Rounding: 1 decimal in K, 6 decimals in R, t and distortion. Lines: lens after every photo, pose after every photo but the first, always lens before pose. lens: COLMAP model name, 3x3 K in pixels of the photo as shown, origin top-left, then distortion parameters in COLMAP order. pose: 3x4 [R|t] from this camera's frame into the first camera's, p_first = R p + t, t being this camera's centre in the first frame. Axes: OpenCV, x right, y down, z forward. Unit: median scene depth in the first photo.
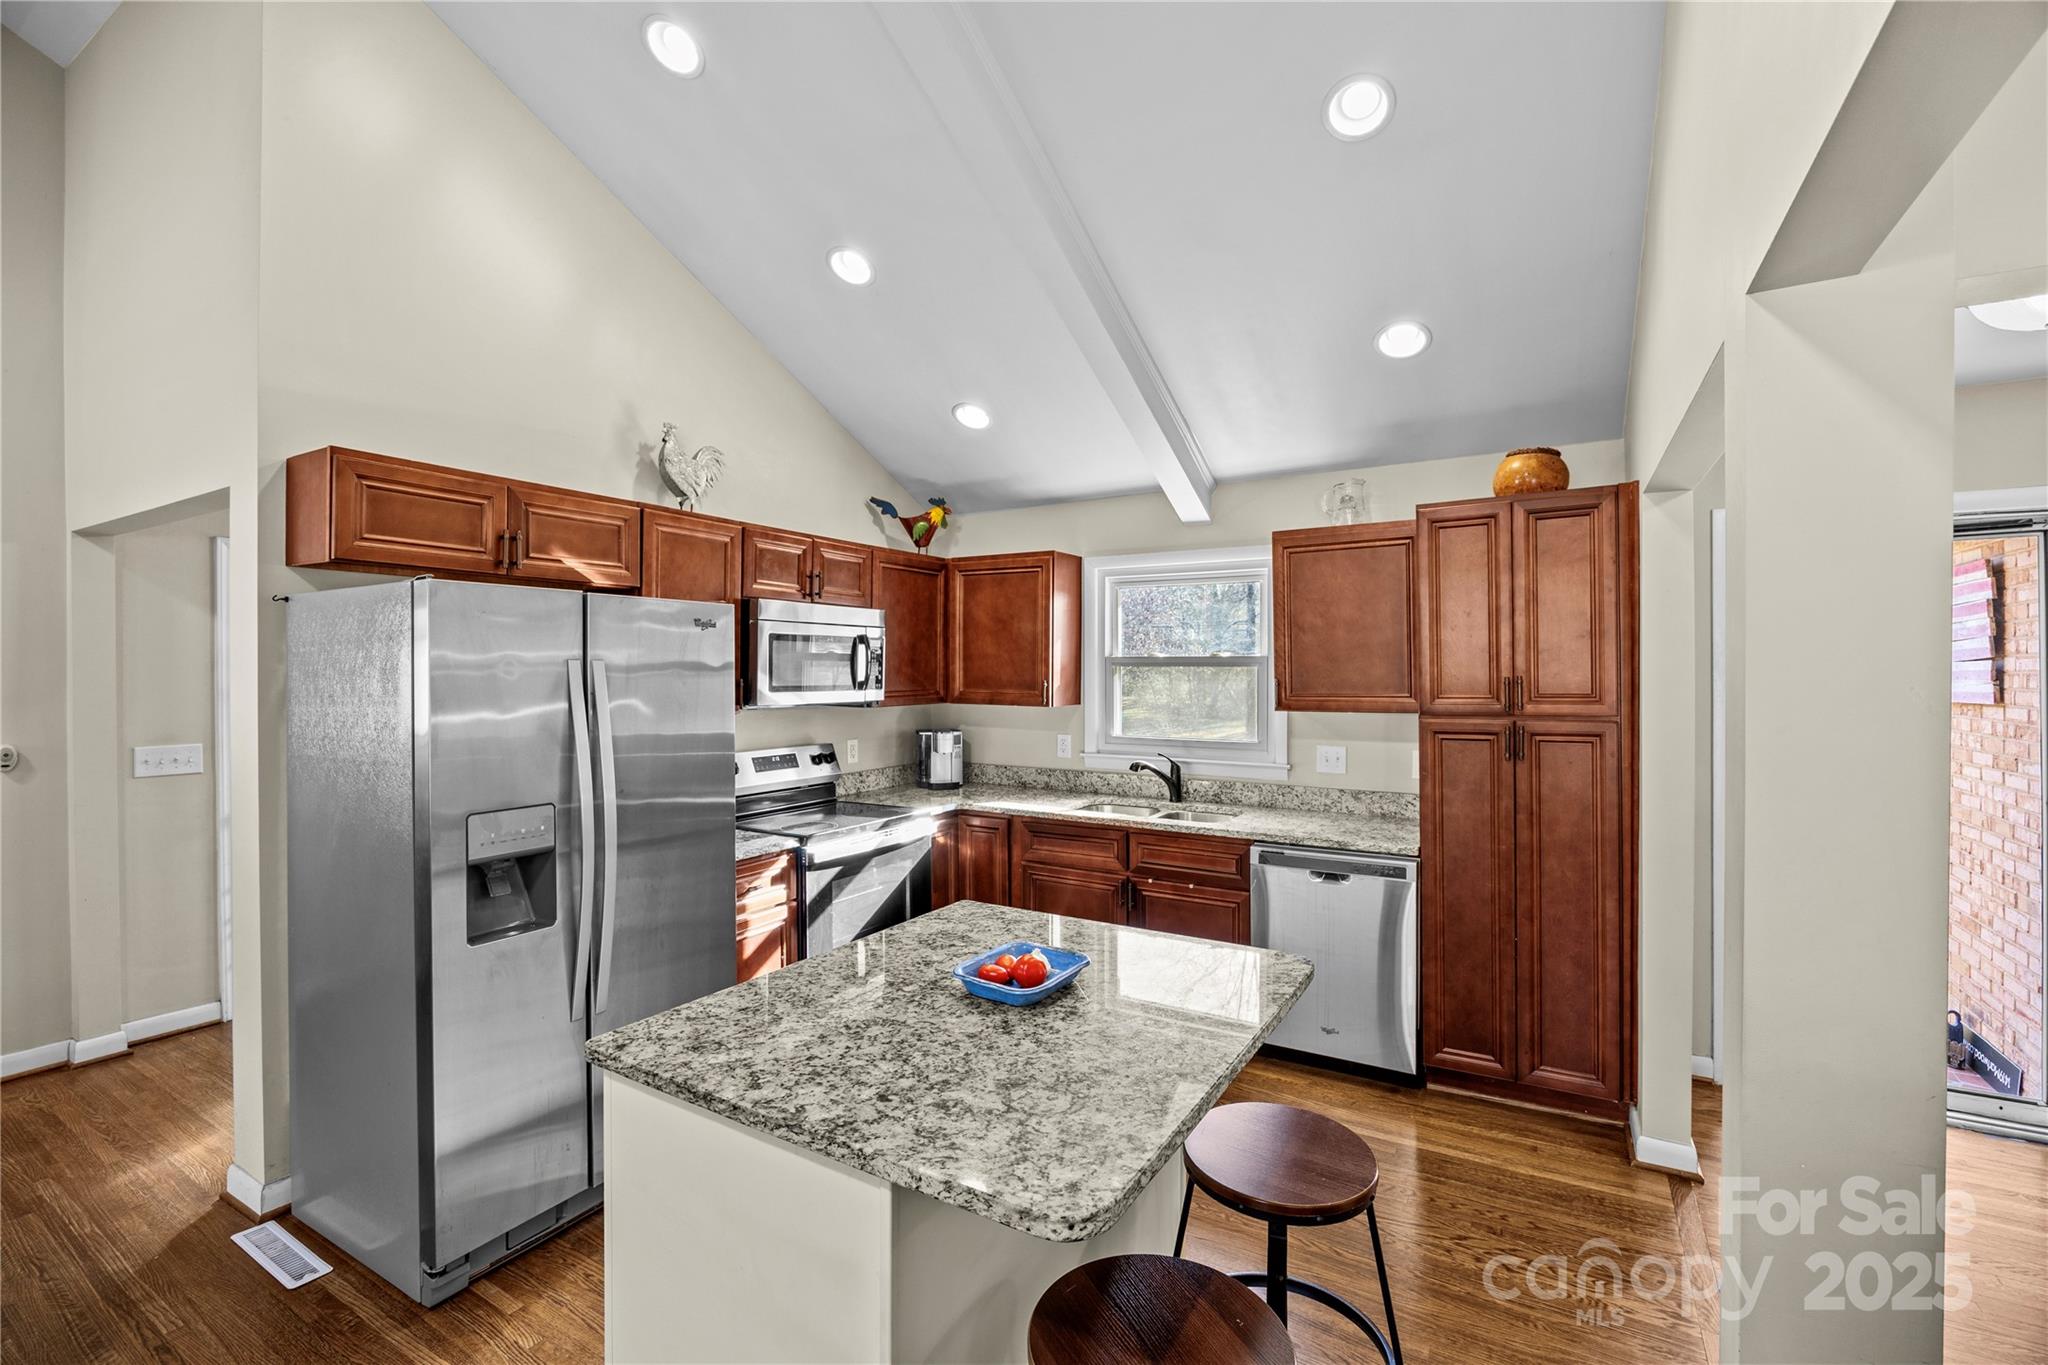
lens RADIAL K [[897.9, 0, 1020.9], [0, 897.9, 672.1], [0, 0, 1]] dist [-0.016821, 0.001417]
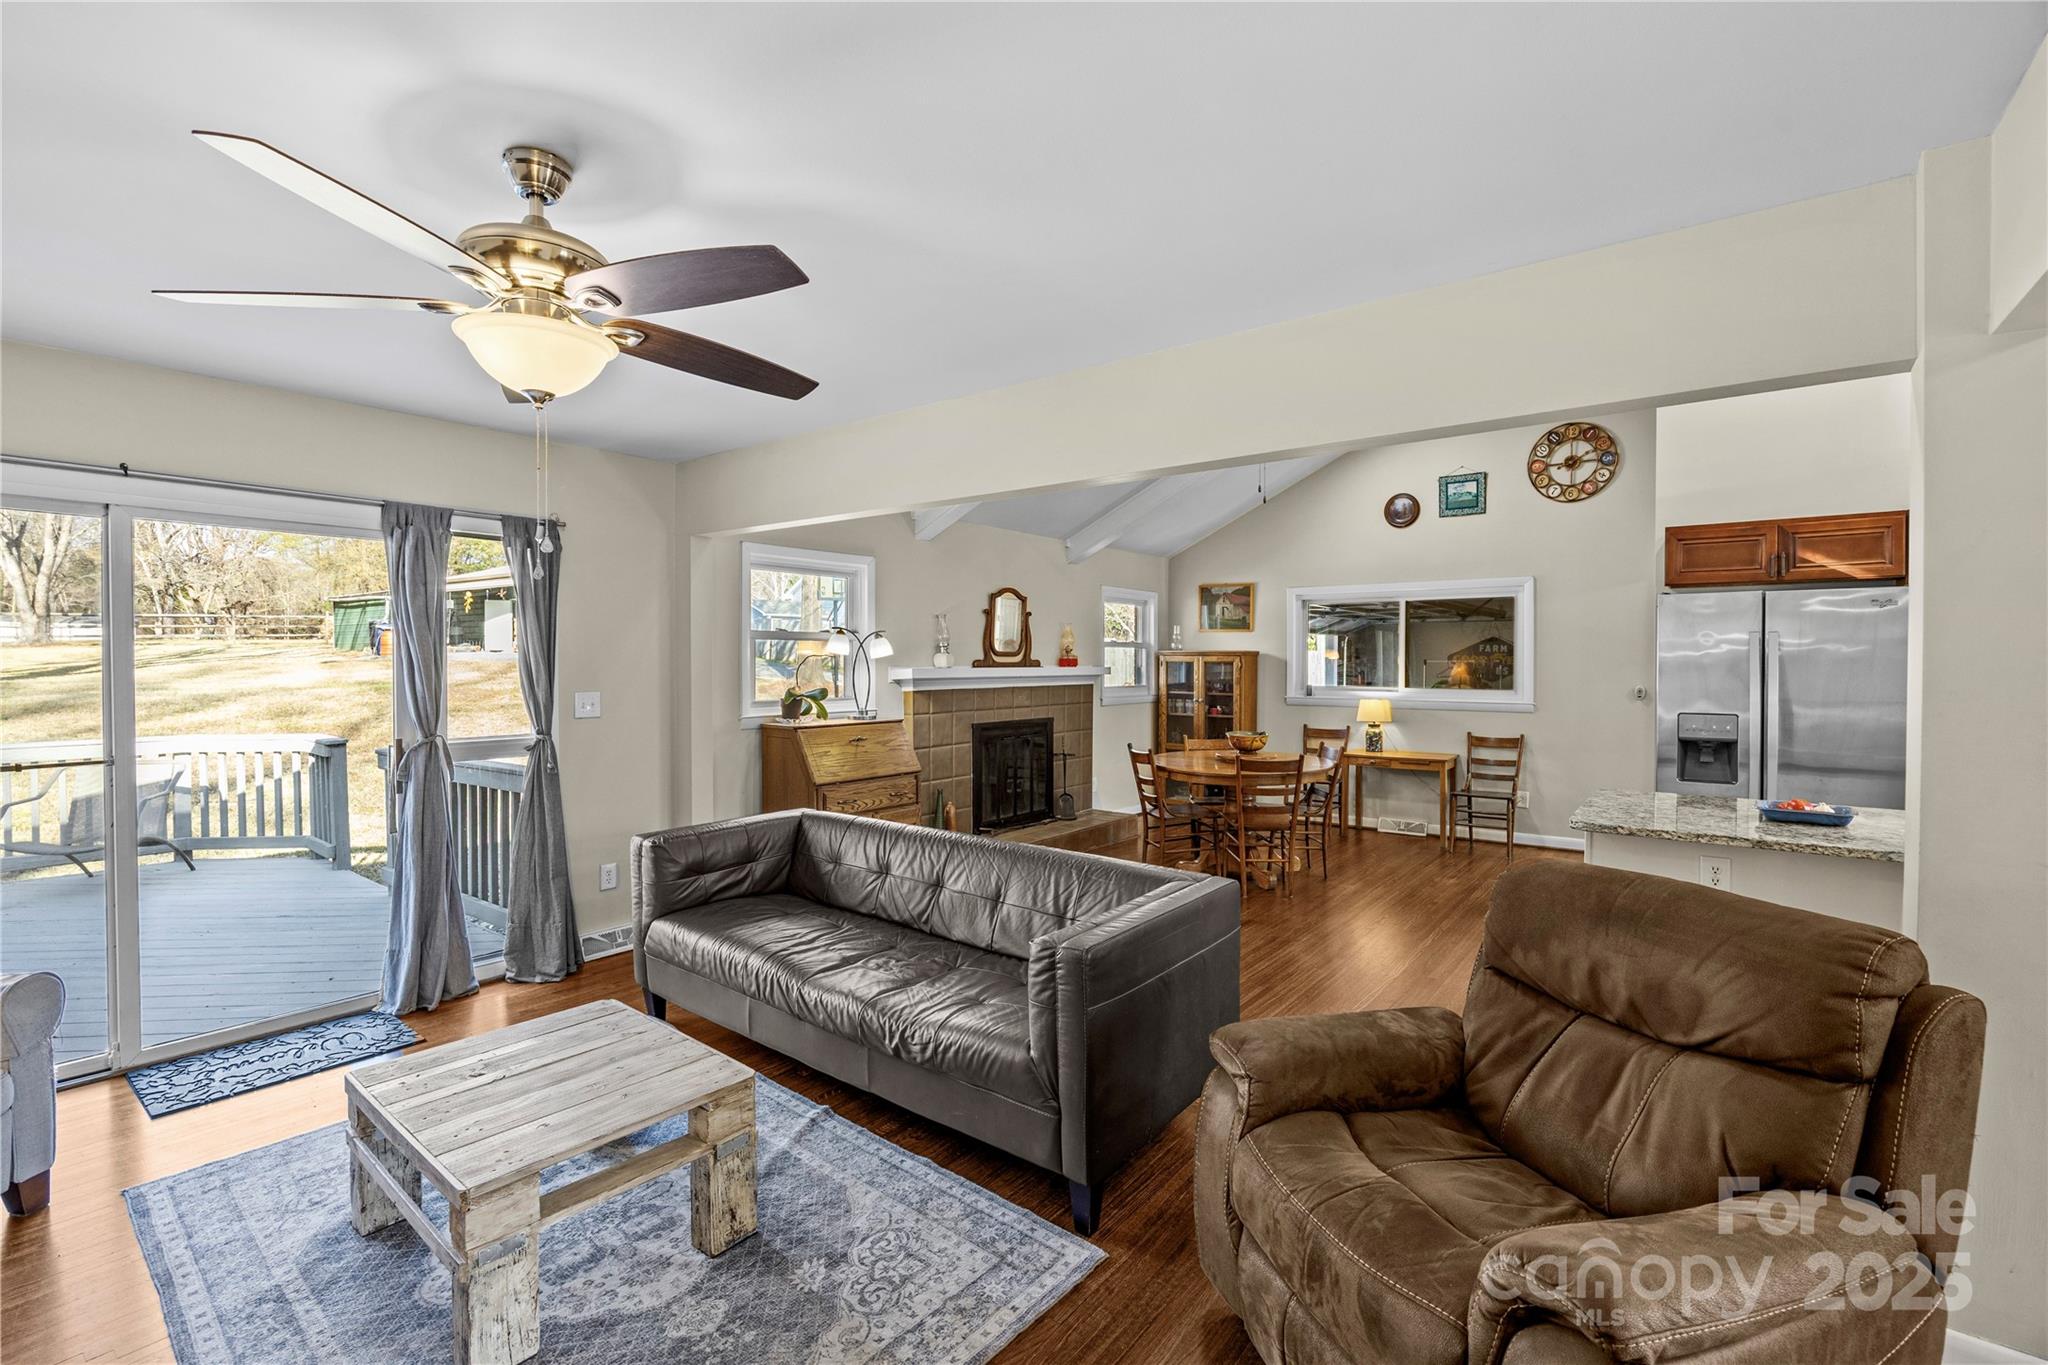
lens RADIAL K [[897.9, 0, 1026.8], [0, 897.9, 669.9], [0, 0, 1]] dist [-0.016821, 0.001417]
pose [[-0.112687, 0.007230, -0.993604, 0.816896], [0.000064, 0.999974, 0.007269, 0.028251], [0.993631, 0.000755, -0.112684, -0.109017]]
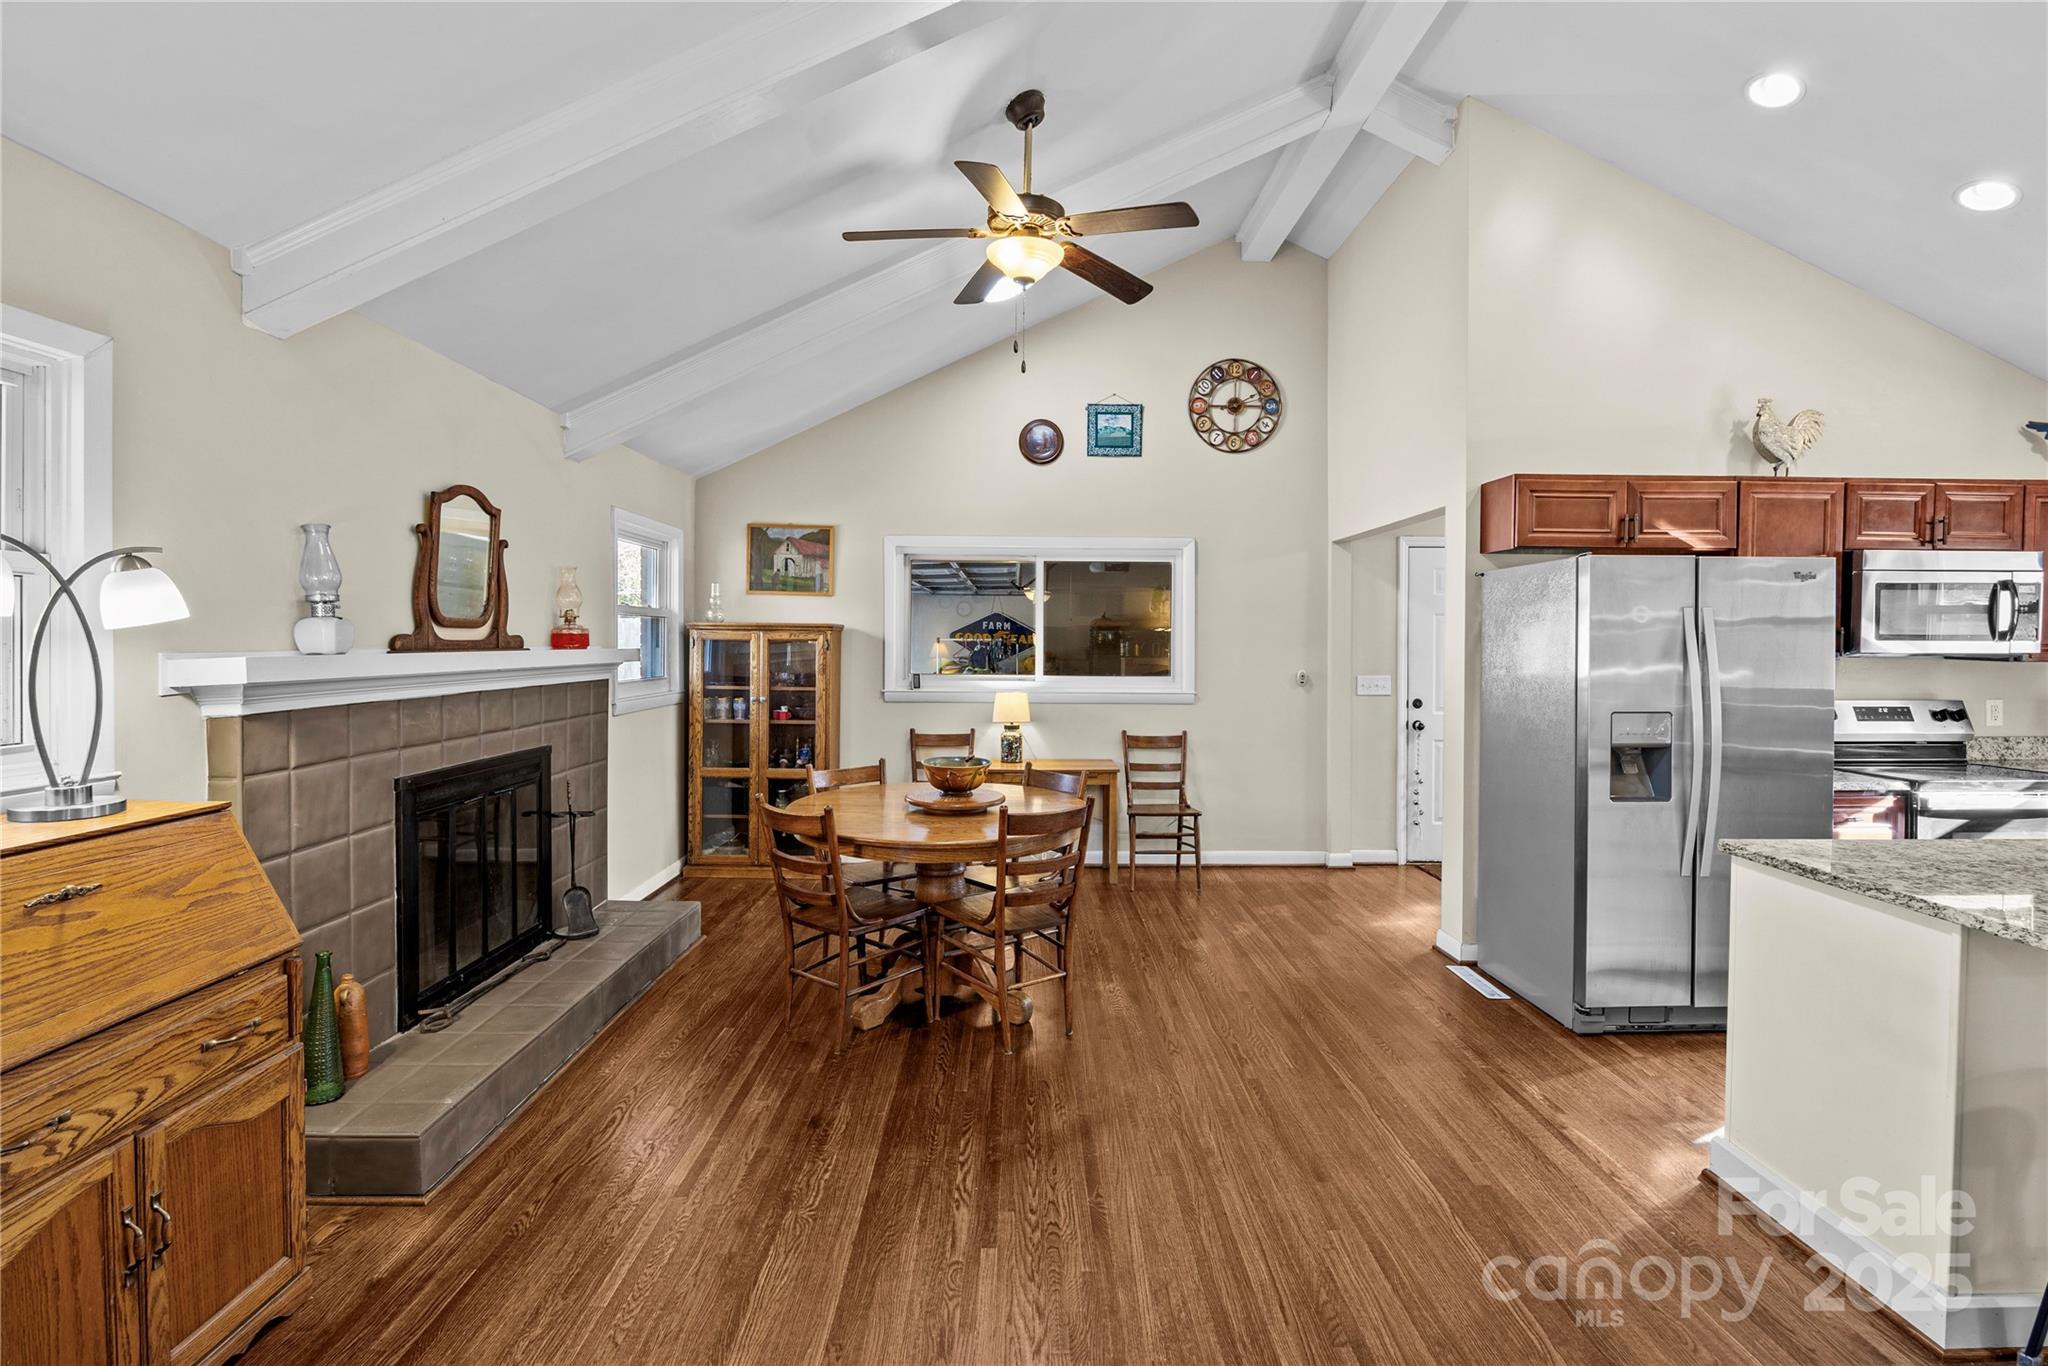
lens RADIAL K [[943.0, 0, 1027.7], [0, 943.0, 654.2], [0, 0, 1]] dist [-0.017396, 0.001477]
pose [[0.524786, 0.013518, -0.851127, 0.107370], [-0.003798, 0.999901, 0.013539, 0.025151], [0.851226, -0.003872, 0.524785, -0.354780]]
